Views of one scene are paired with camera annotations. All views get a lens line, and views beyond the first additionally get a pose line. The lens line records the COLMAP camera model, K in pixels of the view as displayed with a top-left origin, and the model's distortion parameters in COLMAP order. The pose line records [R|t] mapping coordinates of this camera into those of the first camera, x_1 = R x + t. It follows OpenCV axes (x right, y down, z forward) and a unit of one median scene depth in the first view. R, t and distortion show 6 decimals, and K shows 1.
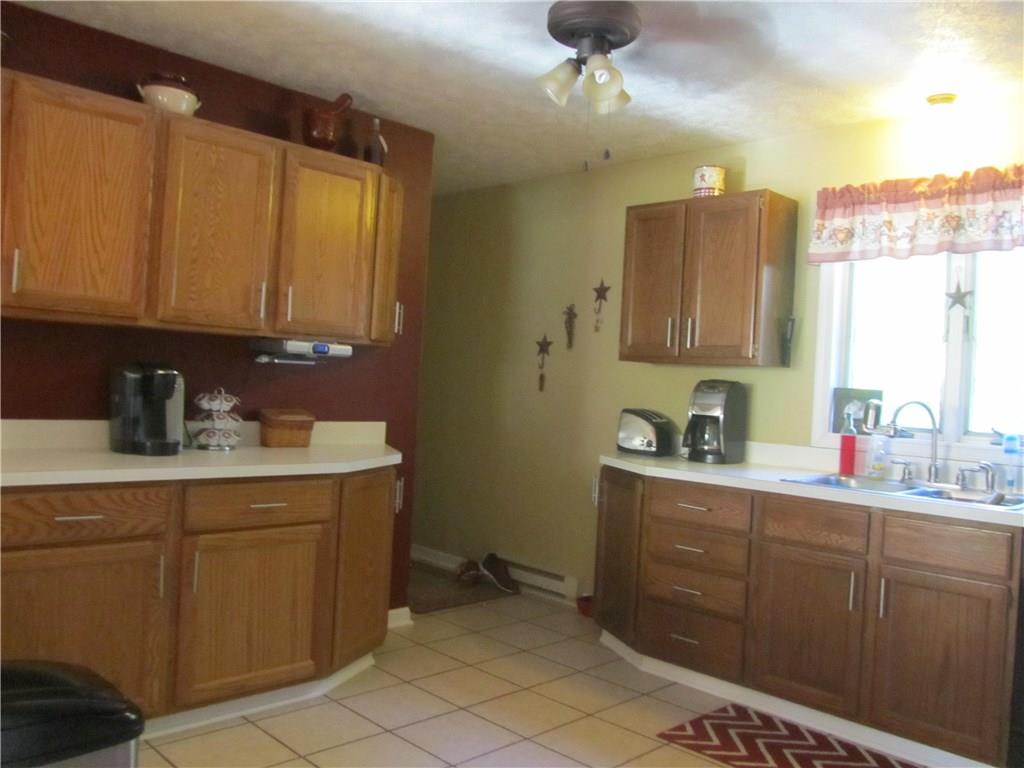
lens RADIAL K [[846.5, 0, 515.9], [0, 846.5, 381.6], [0, 0, 1]] dist [-0.036969, 0.000563]
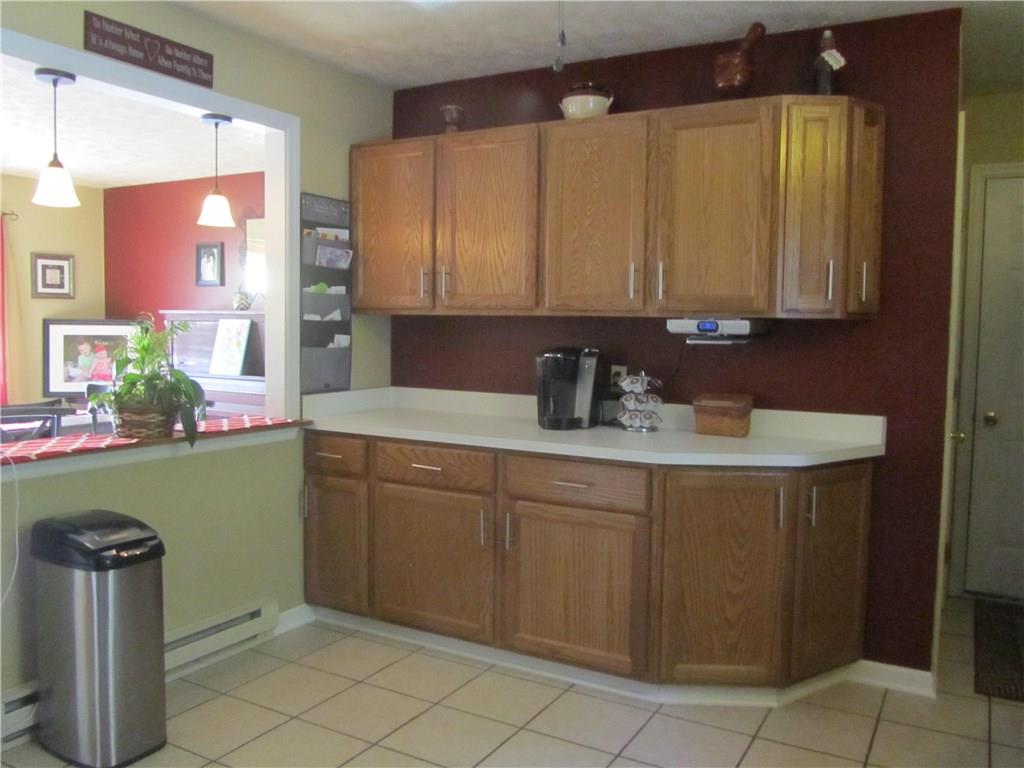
lens RADIAL K [[846.5, 0, 515.9], [0, 846.5, 381.6], [0, 0, 1]] dist [-0.036969, 0.000563]
pose [[0.266165, 0.014694, -0.963816, 0.632923], [-0.002232, 0.999891, 0.014628, 0.007190], [0.963925, -0.001742, 0.266168, 0.623922]]
